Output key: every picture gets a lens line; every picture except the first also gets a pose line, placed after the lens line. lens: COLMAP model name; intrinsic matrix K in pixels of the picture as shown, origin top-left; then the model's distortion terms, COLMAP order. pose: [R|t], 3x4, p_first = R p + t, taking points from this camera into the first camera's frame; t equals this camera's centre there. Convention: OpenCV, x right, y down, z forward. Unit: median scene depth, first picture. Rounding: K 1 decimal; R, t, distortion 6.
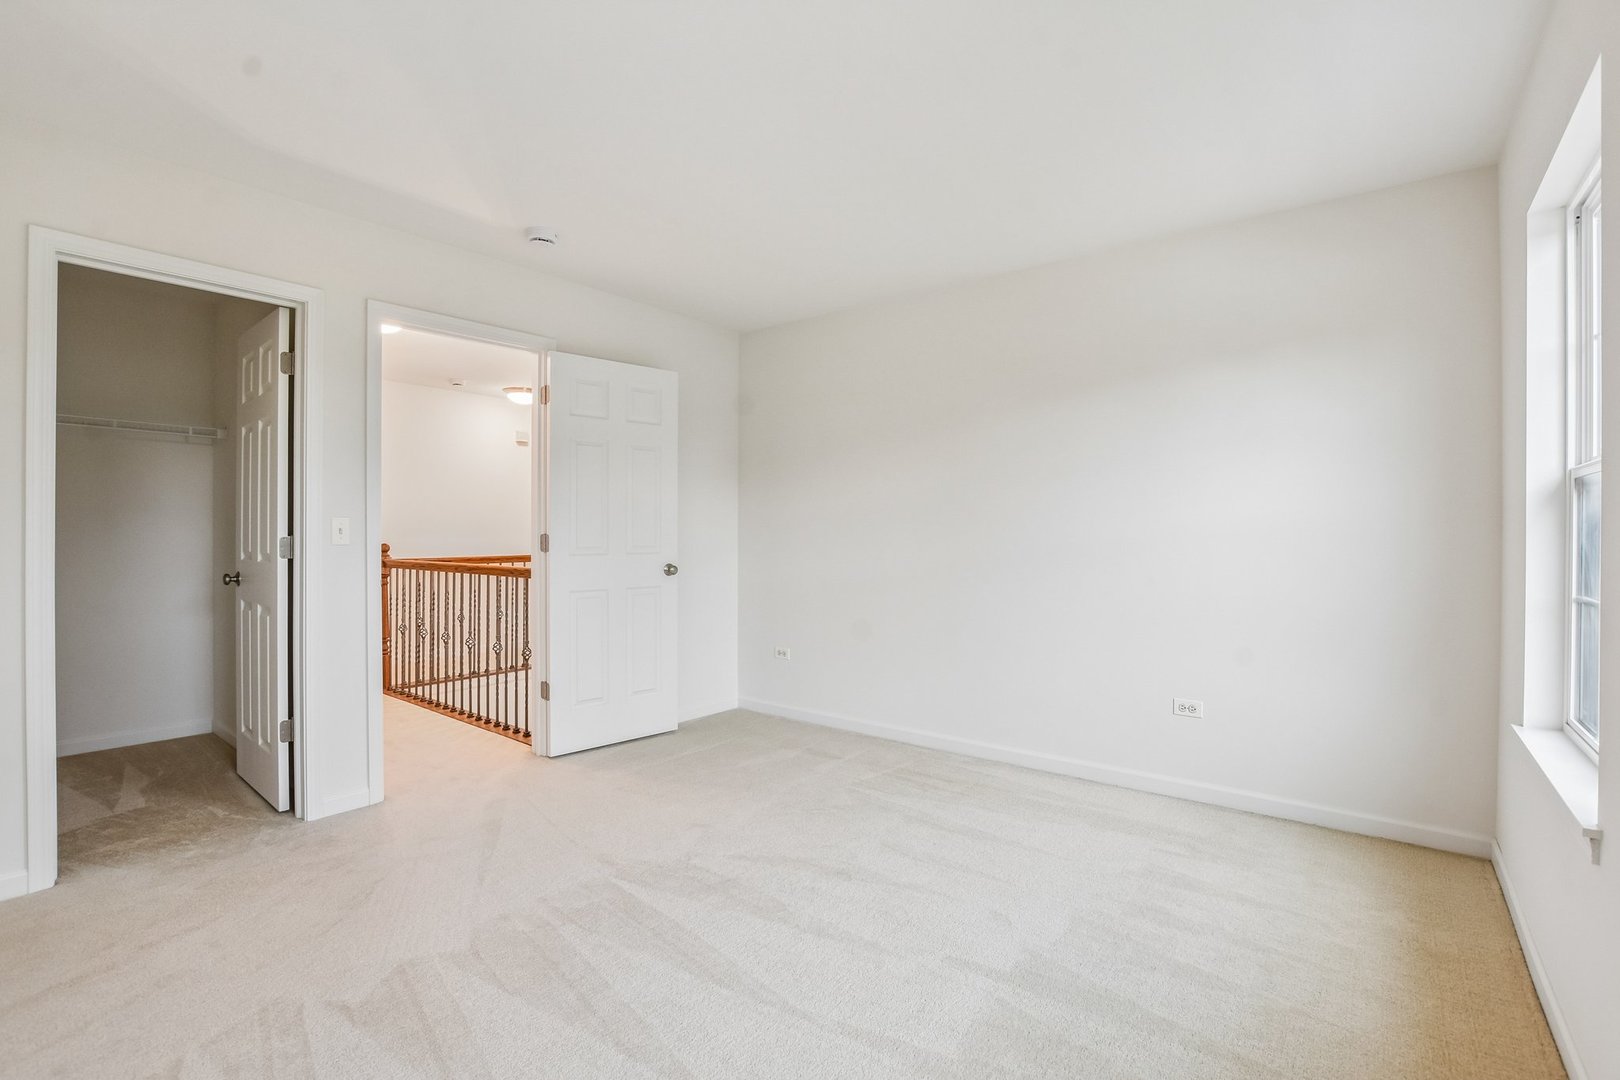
lens RADIAL K [[729.2, 0, 814.1], [0, 729.2, 534.3], [0, 0, 1]] dist [-0.032580, 0.004862]
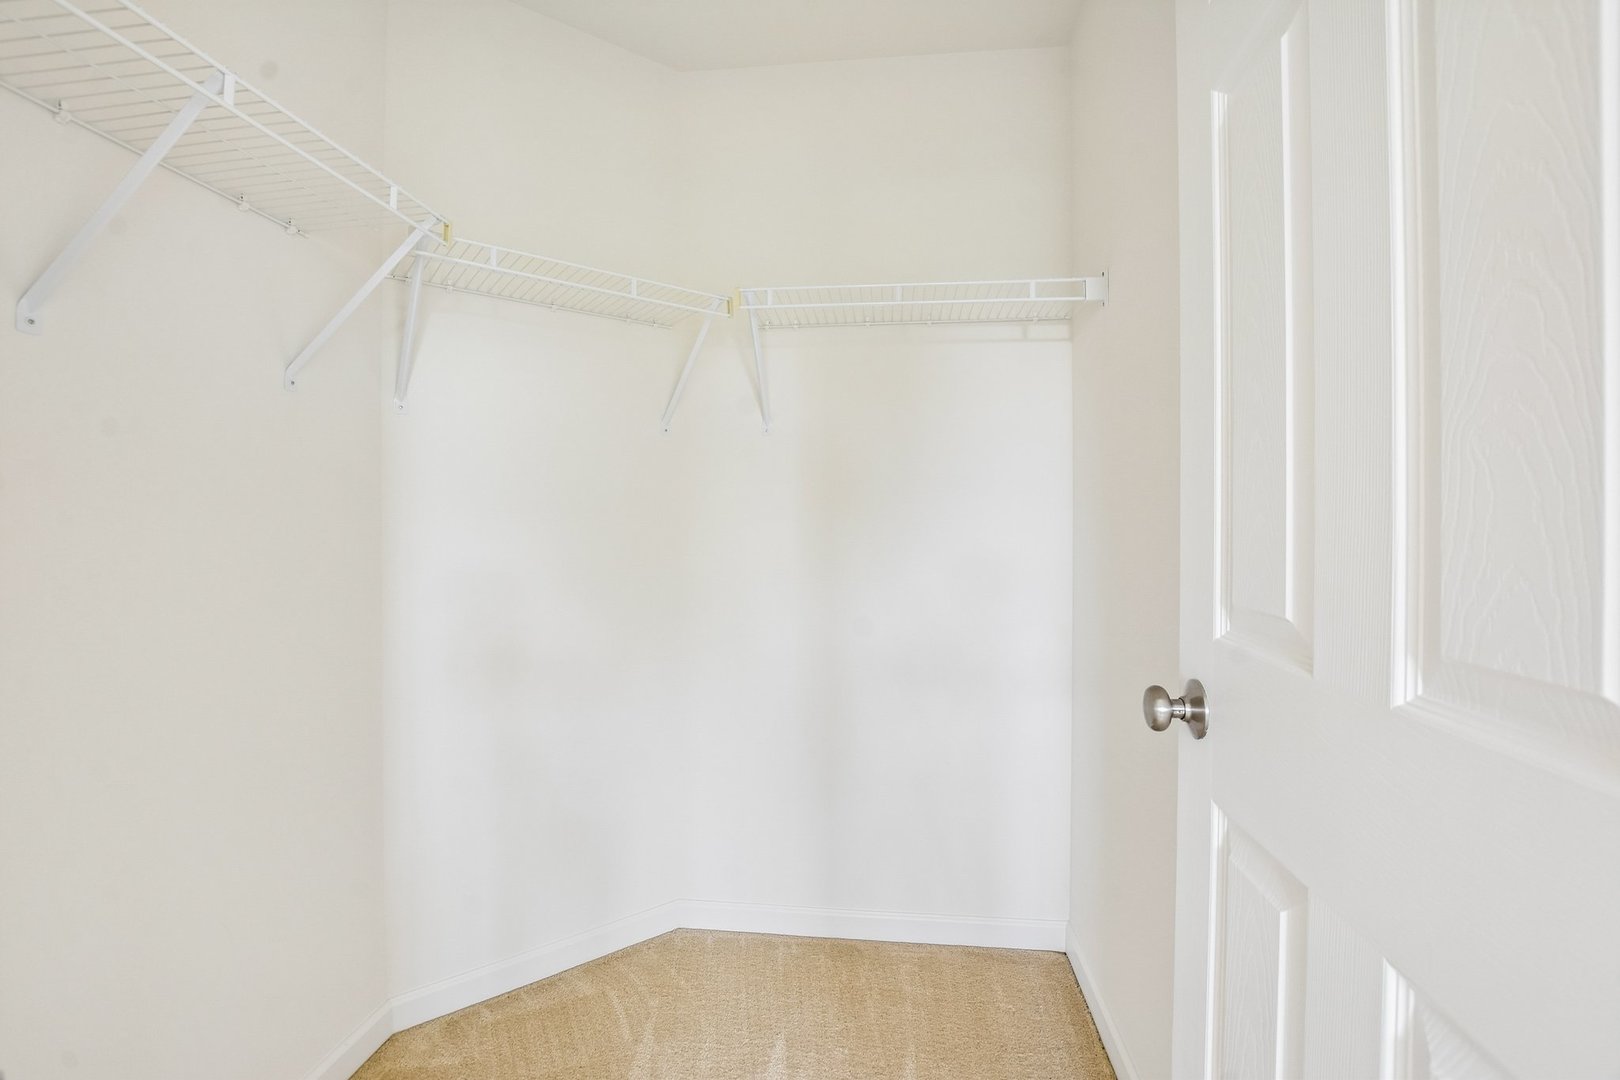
lens RADIAL K [[729.2, 0, 808.8], [0, 729.2, 540.9], [0, 0, 1]] dist [-0.032580, 0.004862]
pose [[0.539017, 0.006326, -0.842271, -0.668770], [-0.007992, 0.999965, 0.002396, 0.004192], [0.842257, 0.005440, 0.539049, 0.753320]]
